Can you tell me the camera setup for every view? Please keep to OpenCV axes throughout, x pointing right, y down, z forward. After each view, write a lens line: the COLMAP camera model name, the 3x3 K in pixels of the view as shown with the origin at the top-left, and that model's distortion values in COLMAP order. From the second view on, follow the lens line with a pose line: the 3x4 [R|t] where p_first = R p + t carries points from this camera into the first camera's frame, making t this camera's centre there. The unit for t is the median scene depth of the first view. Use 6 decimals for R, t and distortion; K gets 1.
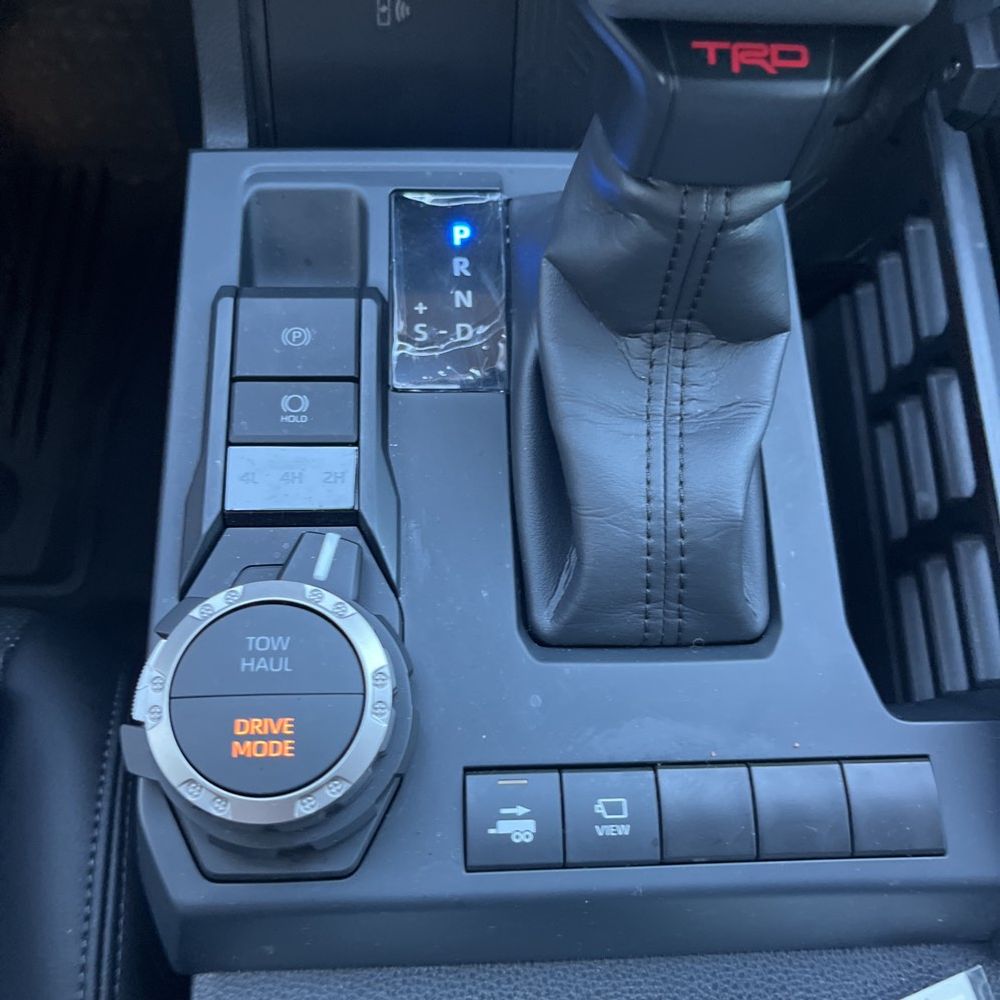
lens RADIAL K [[1025.8, 0, 496.8], [0, 1025.8, 502.3], [0, 0, 1]] dist [0.022146, 0.000000]
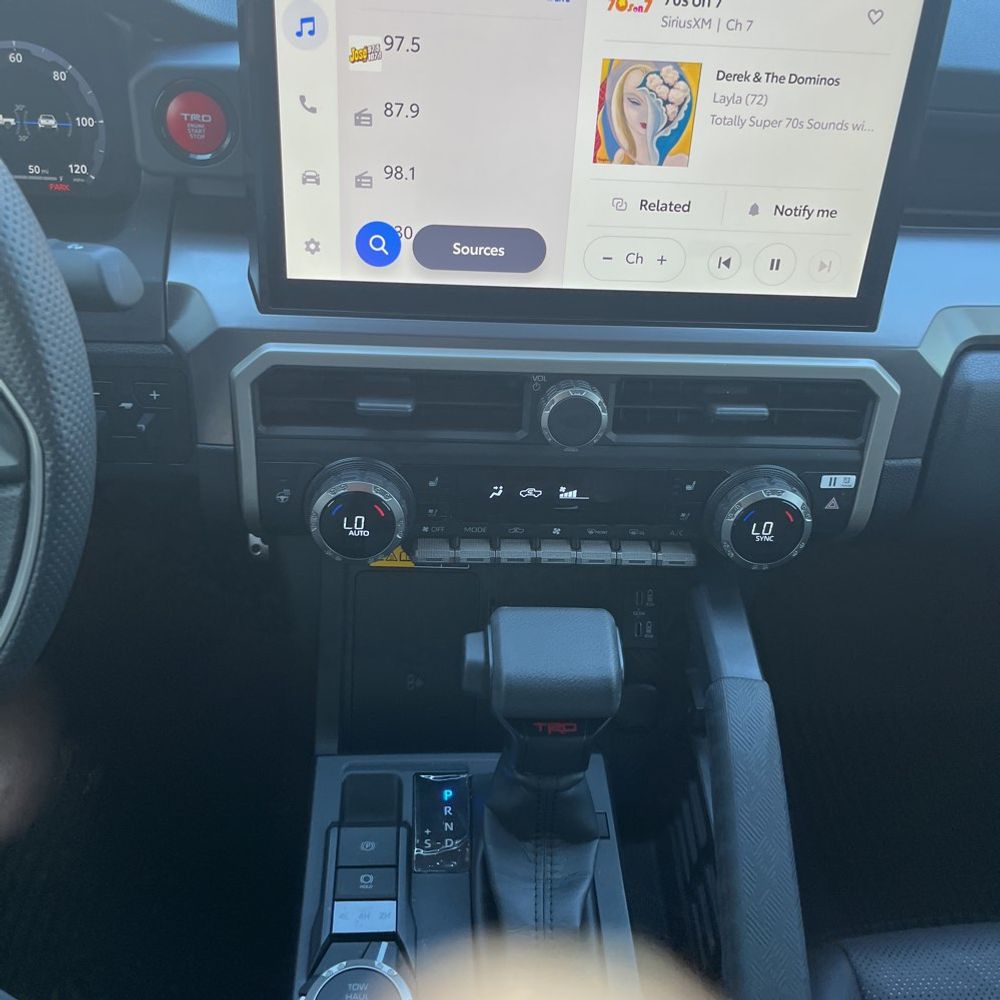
lens RADIAL K [[1025.8, 0, 494.3], [0, 1025.8, 502.2], [0, 0, 1]] dist [0.022146, 0.000000]
pose [[0.999833, -0.013013, 0.012834, 0.042840], [0.017682, 0.866401, -0.499036, 0.281827], [-0.004625, 0.499179, 0.866486, -1.161140]]
